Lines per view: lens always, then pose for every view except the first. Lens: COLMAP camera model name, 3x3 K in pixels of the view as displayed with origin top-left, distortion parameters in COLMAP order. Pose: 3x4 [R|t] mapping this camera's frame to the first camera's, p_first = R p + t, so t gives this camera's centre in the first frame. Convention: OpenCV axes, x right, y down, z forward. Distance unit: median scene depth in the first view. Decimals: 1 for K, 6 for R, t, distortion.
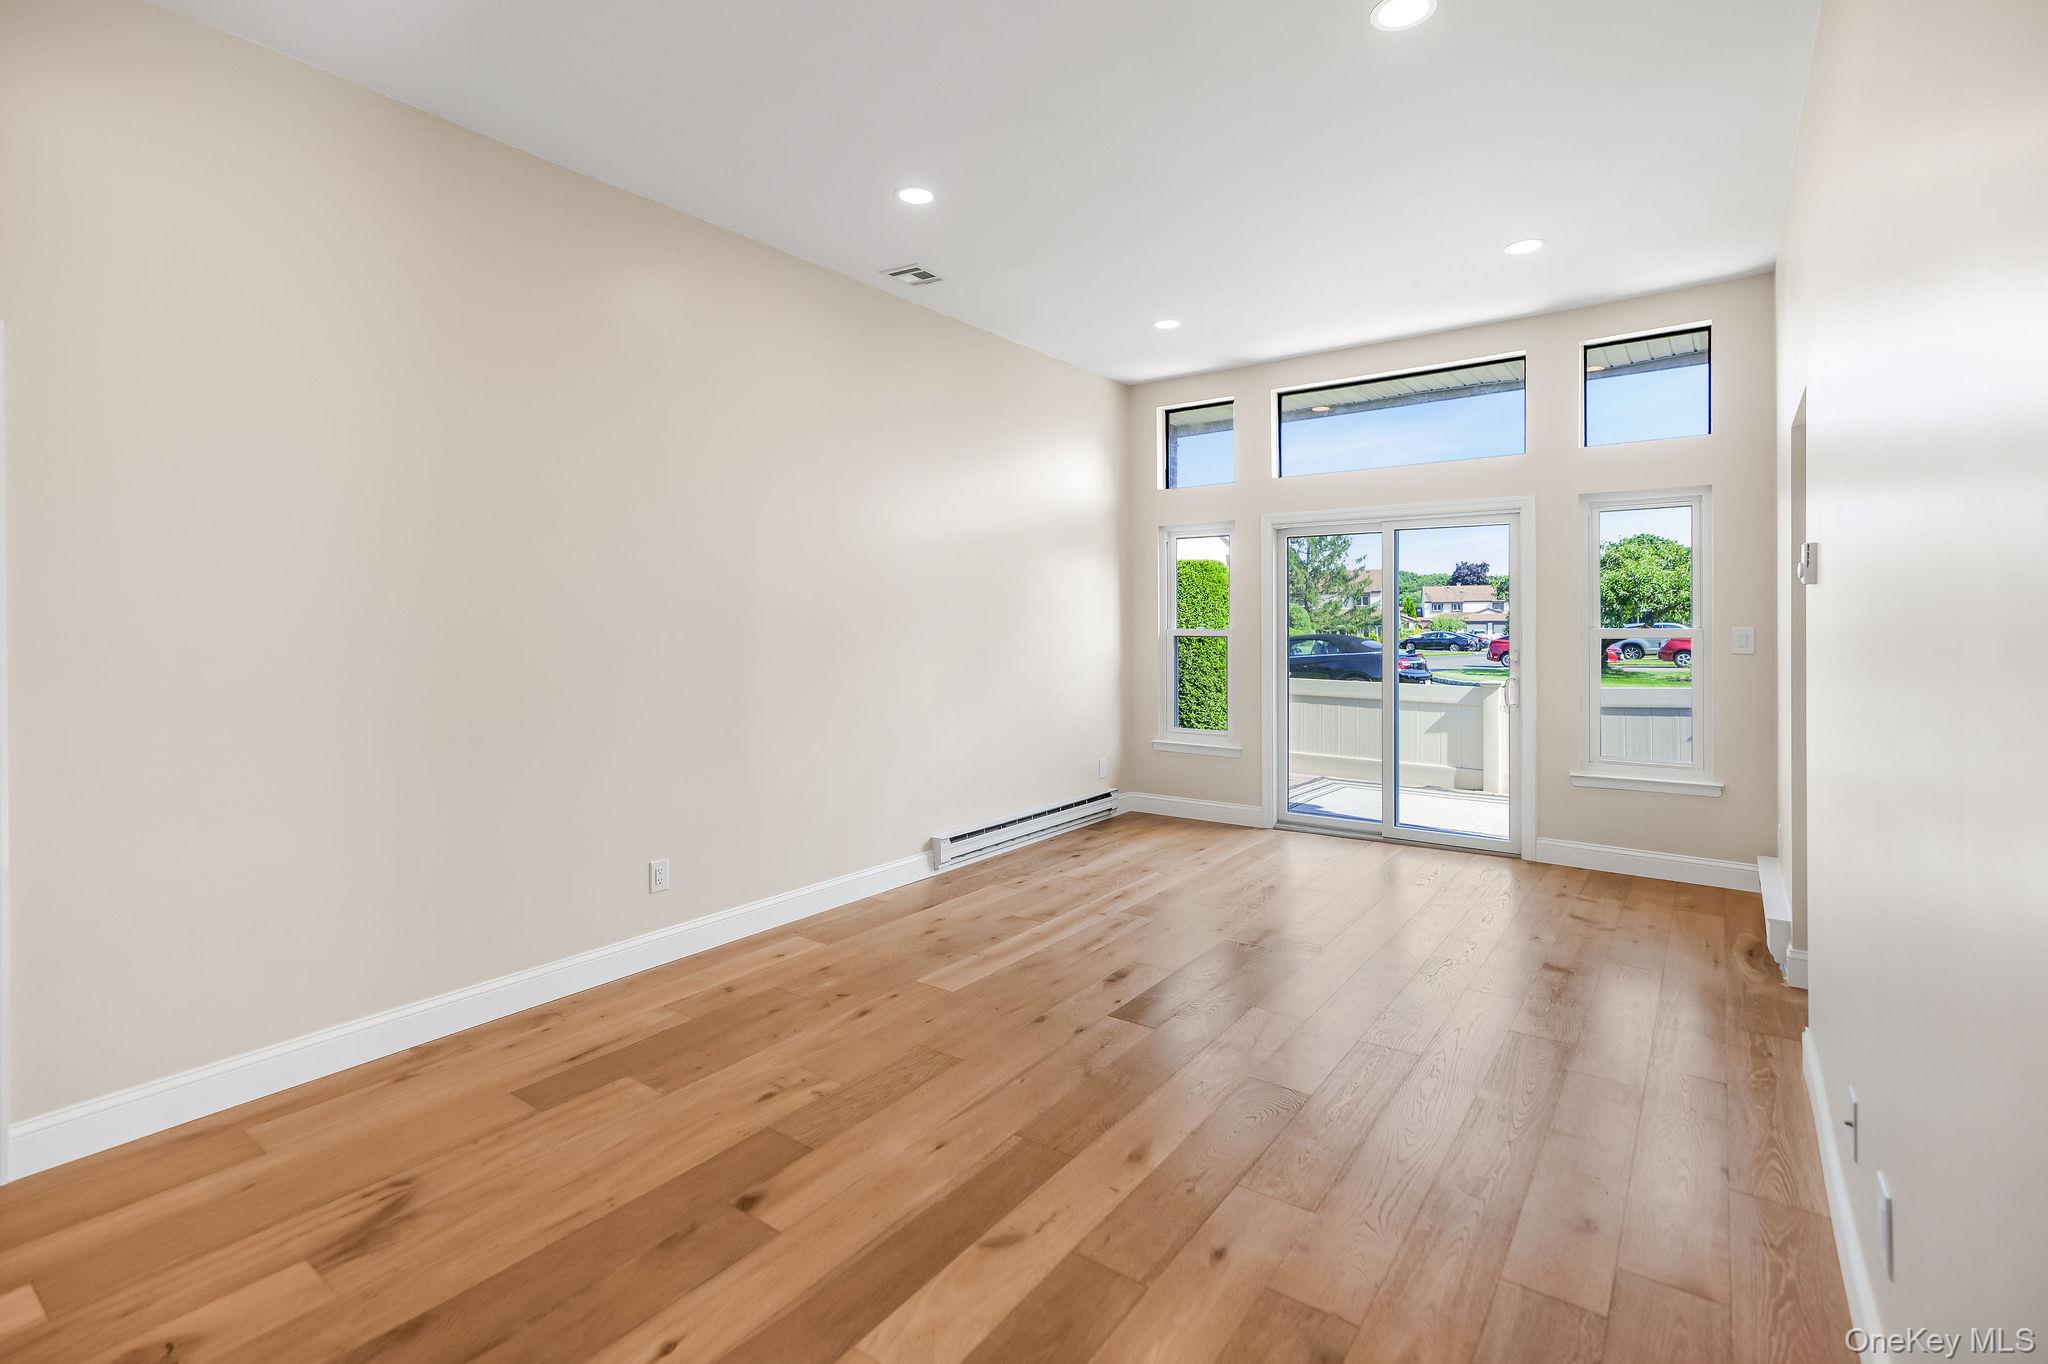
lens RADIAL K [[948.0, 0, 1050.4], [0, 948.0, 631.9], [0, 0, 1]] dist [-0.008072, 0.002019]
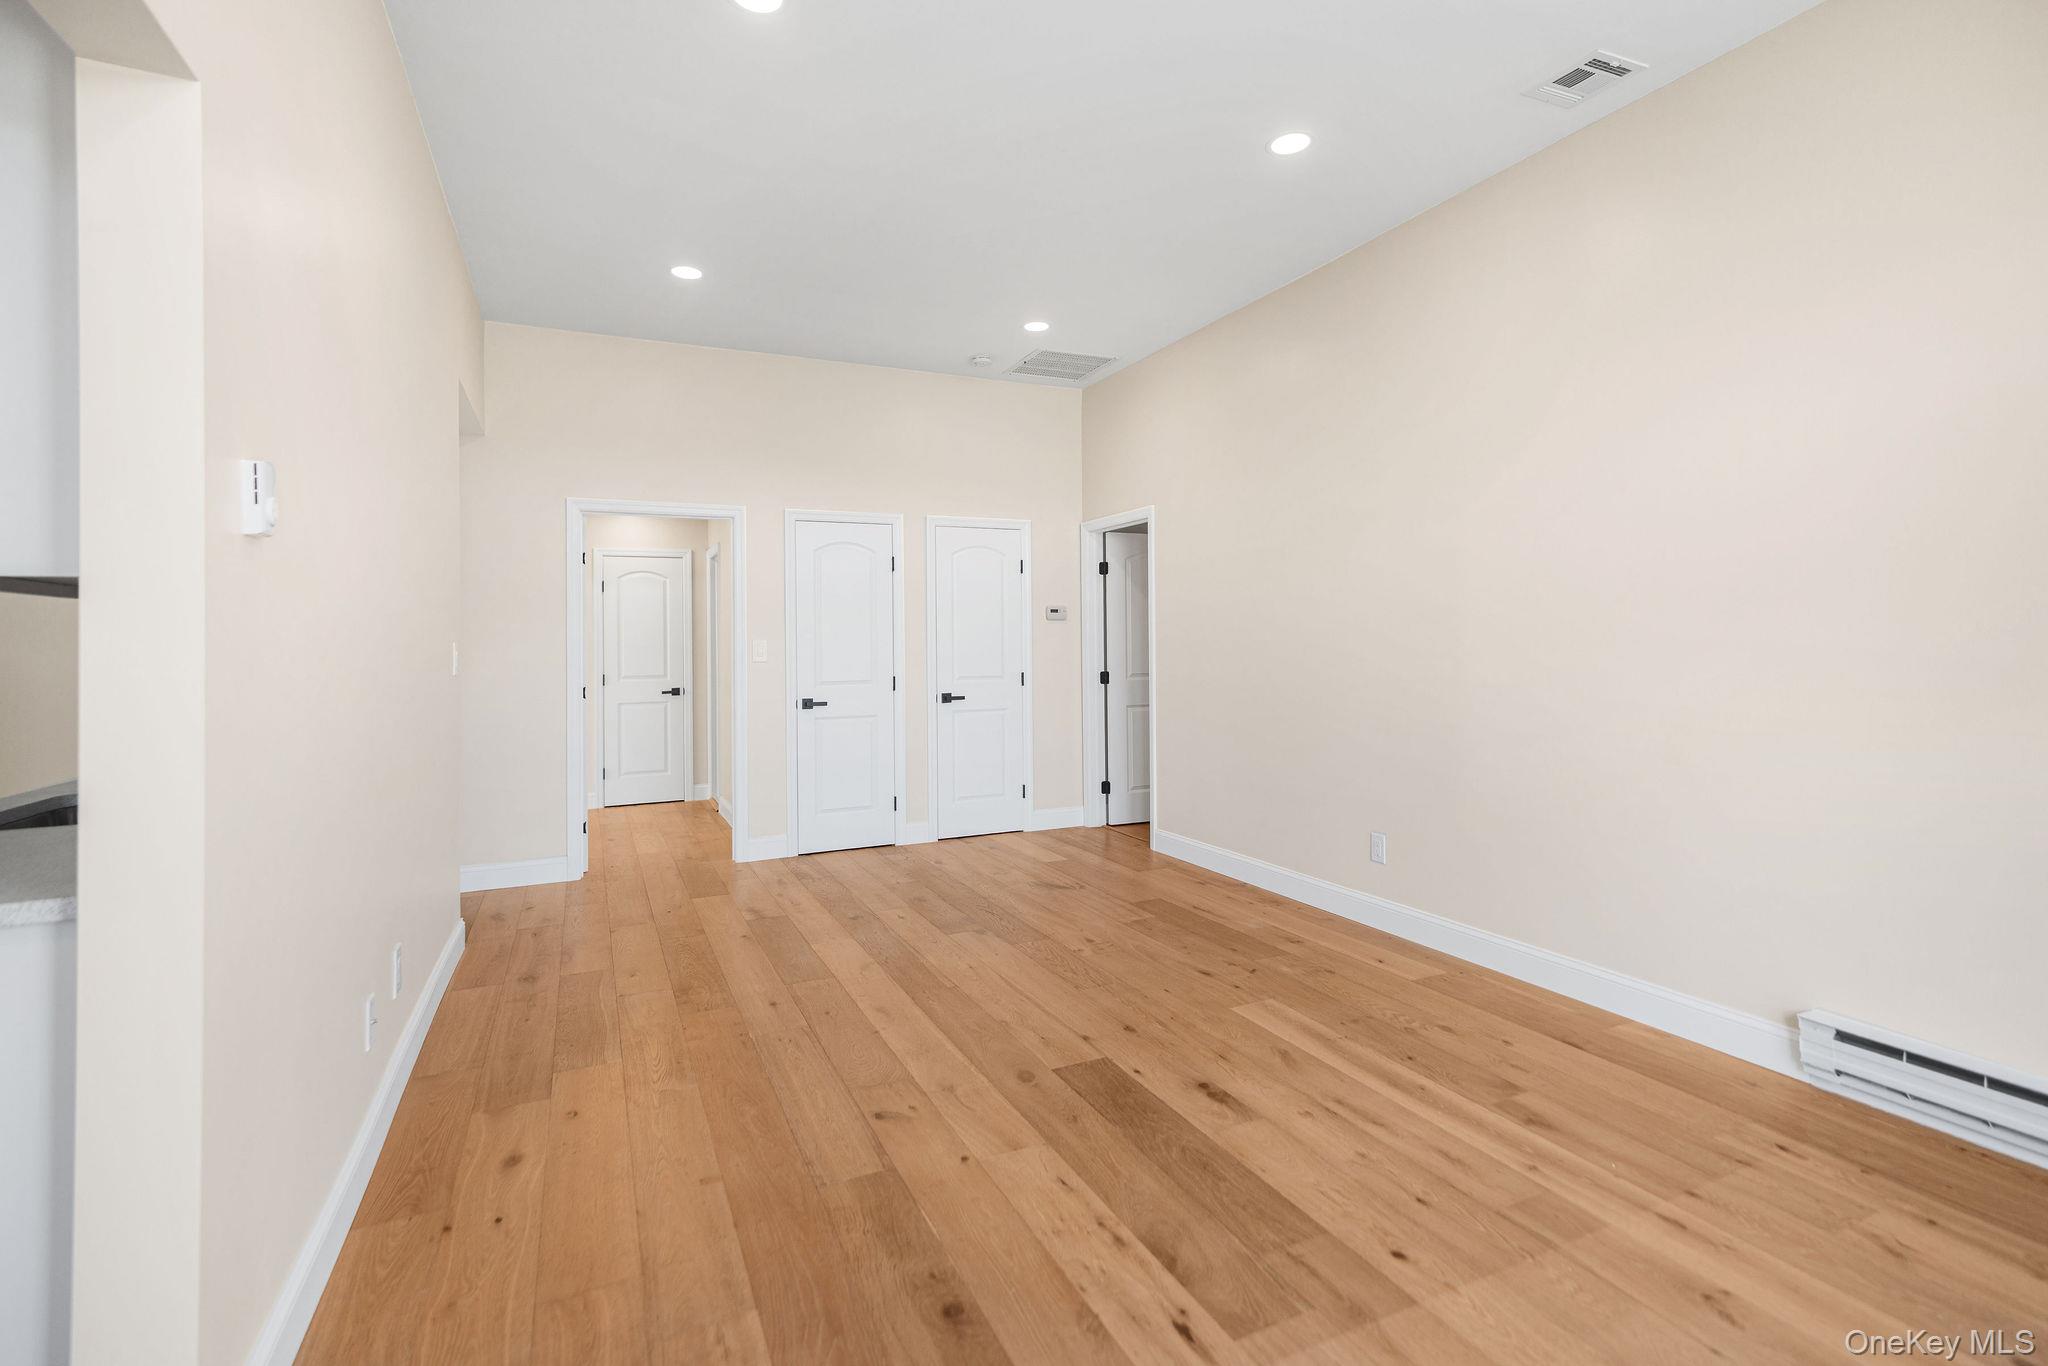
lens RADIAL K [[948.0, 0, 1025.8], [0, 948.0, 669.1], [0, 0, 1]] dist [-0.008072, 0.002019]
pose [[-0.491026, 0.035920, -0.870404, 0.793832], [0.001425, 0.999181, 0.040430, 0.001674], [0.871144, 0.018612, -0.490675, 1.253973]]
